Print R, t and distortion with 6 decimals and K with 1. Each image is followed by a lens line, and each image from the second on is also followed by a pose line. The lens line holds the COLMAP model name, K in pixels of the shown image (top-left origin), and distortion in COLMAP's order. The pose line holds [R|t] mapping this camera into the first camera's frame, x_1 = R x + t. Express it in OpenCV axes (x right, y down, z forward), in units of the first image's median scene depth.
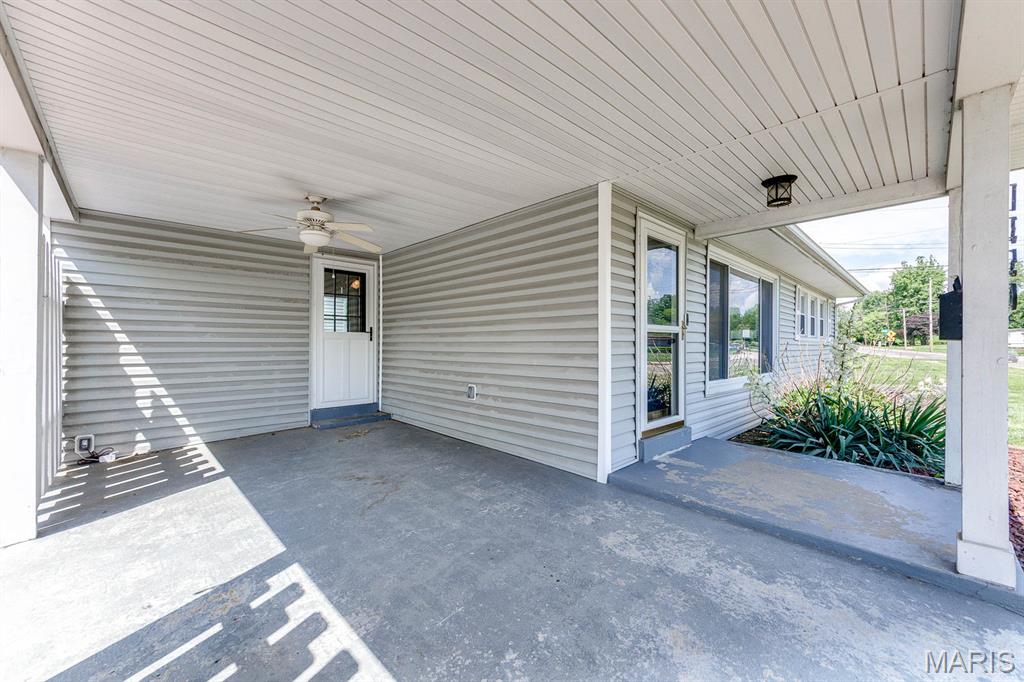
lens RADIAL K [[400.0, 0, 506.1], [0, 400.0, 346.9], [0, 0, 1]] dist [0.000330, -0.000103]
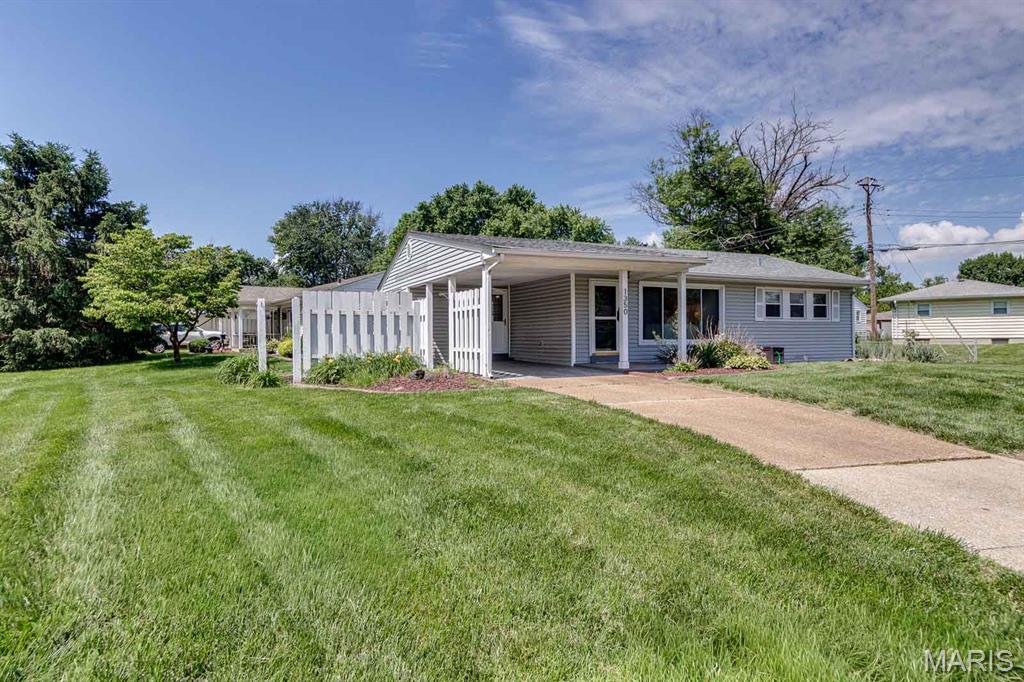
lens RADIAL K [[533.1, 0, 512.0], [0, 533.1, 341.0], [0, 0, 1]] dist [-0.001544, -0.000204]
pose [[0.949774, -0.008293, -0.312827, 0.910846], [0.009711, 0.999948, 0.002973, 0.094355], [0.312786, -0.005861, 0.949805, -2.622199]]
